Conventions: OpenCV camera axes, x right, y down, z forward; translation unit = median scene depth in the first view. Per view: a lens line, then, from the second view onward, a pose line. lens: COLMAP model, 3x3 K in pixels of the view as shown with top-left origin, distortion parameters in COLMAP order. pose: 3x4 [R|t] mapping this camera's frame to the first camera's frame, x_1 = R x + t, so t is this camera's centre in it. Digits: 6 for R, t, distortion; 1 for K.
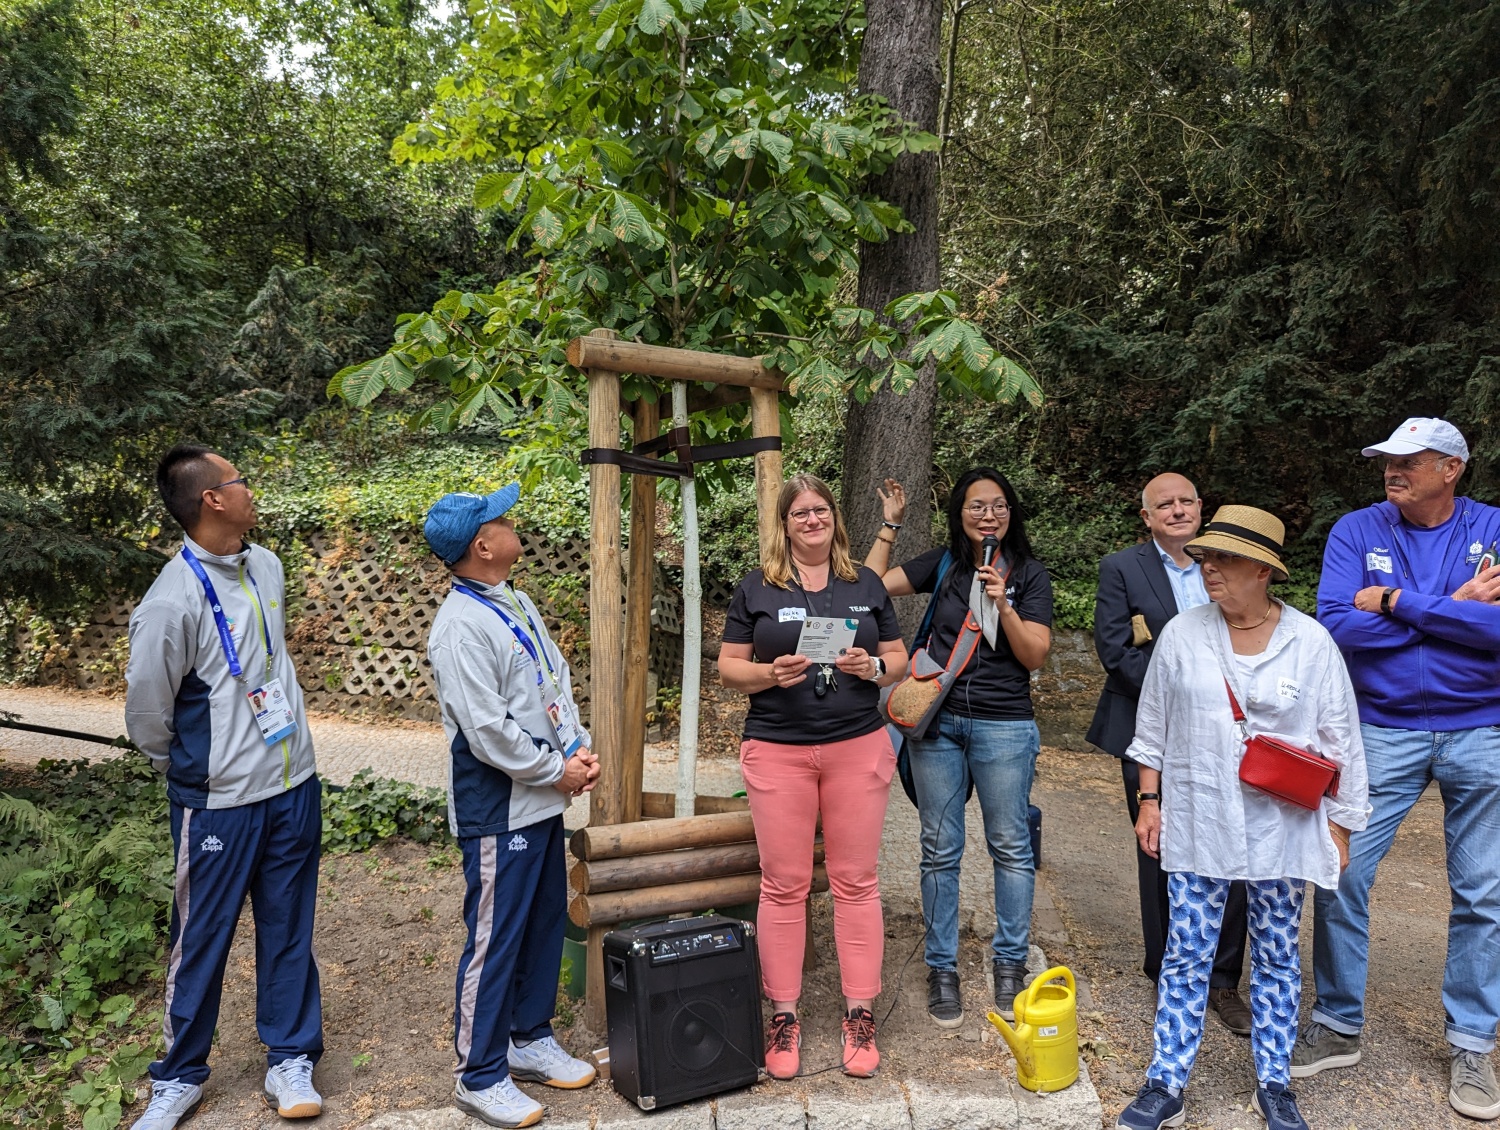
lens RADIAL K [[1044.9, 0, 743.4], [0, 1044.9, 562.5], [0, 0, 1]] dist [0.012159, -0.022632]
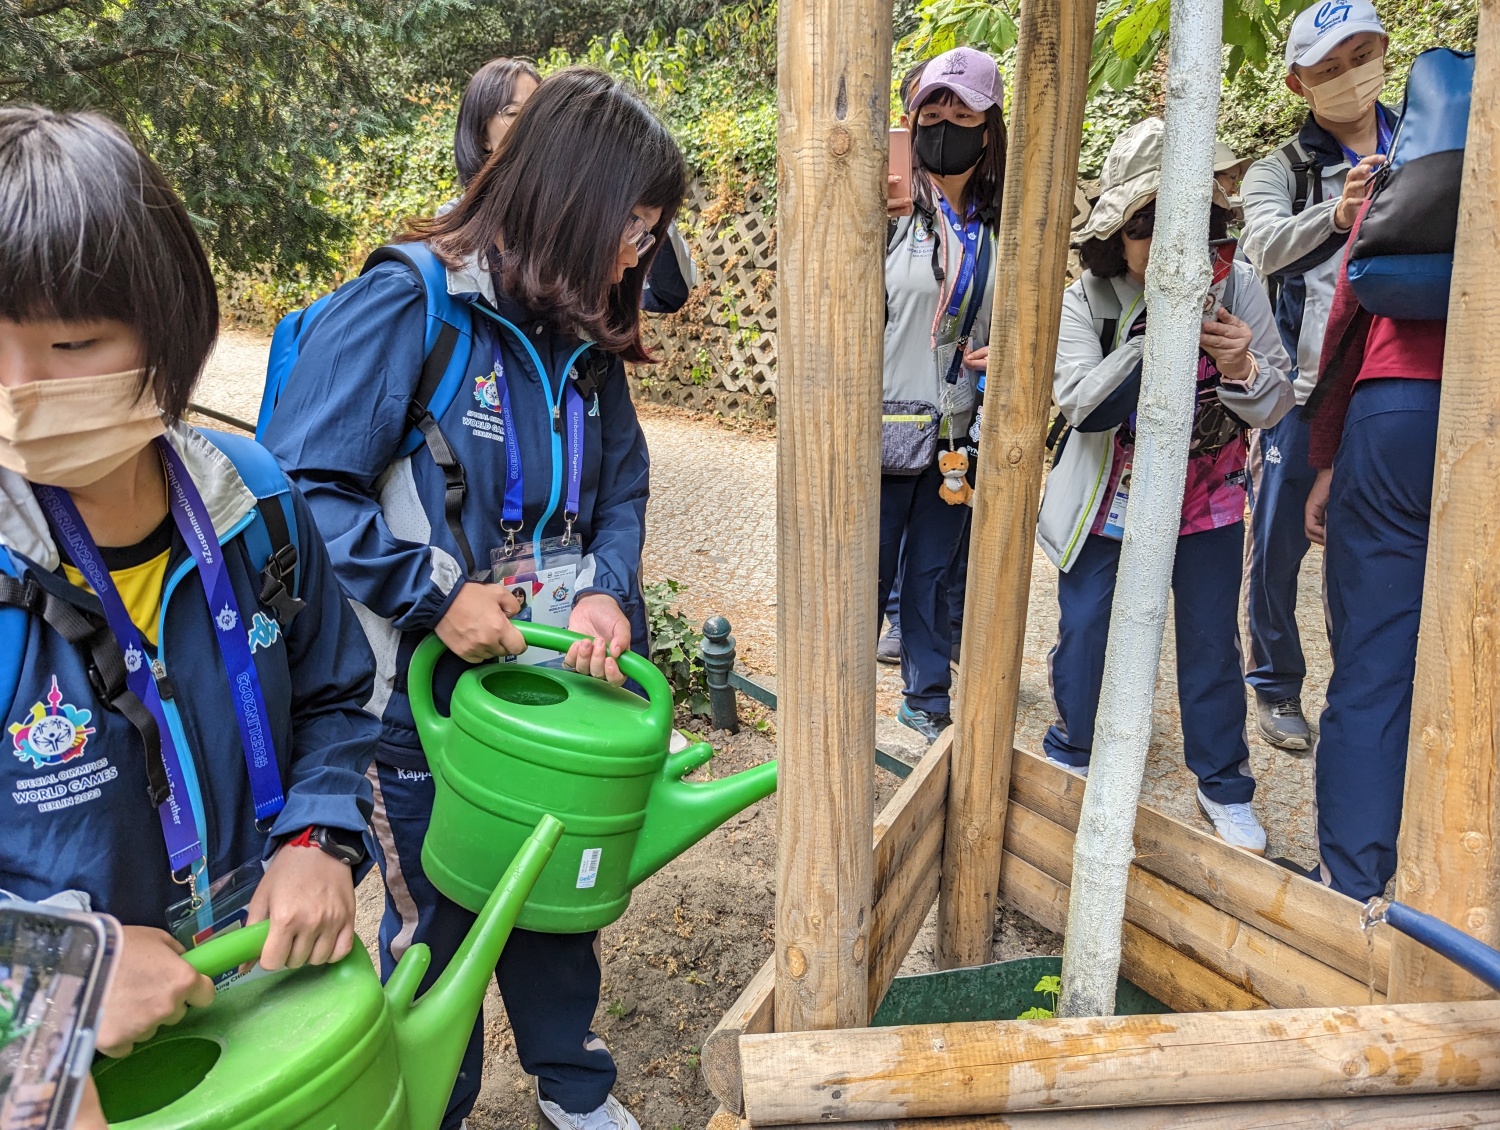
lens RADIAL K [[1044.9, 0, 745.1], [0, 1044.9, 560.4], [0, 0, 1]] dist [0.012159, -0.022632]
pose [[0.896502, 0.109618, -0.429264, -0.009190], [0.031651, 0.950585, 0.308845, 0.003369], [0.441907, -0.290467, 0.848732, 0.280019]]
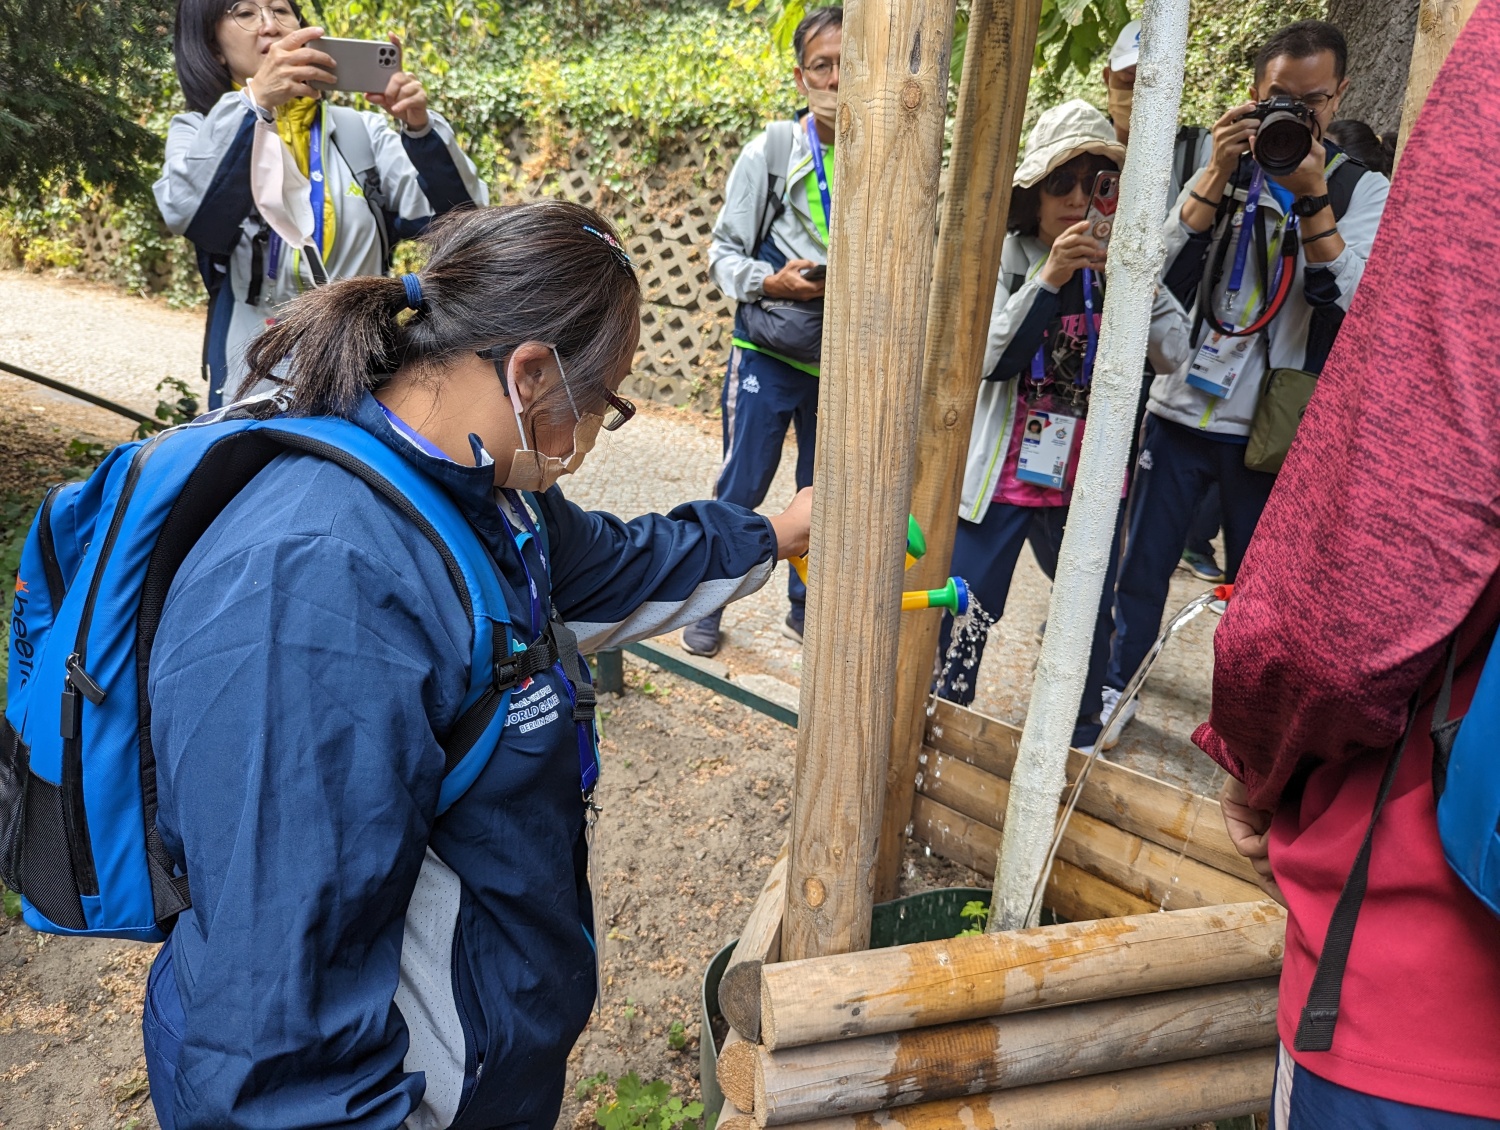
lens RADIAL K [[1044.9, 0, 769.0], [0, 1044.9, 578.1], [0, 0, 1]] dist [0.012159, -0.022632]
pose [[0.968376, 0.124708, -0.216091, -0.033636], [-0.043259, 0.936923, 0.346849, 0.005951], [0.245716, -0.326532, 0.912689, 0.267508]]
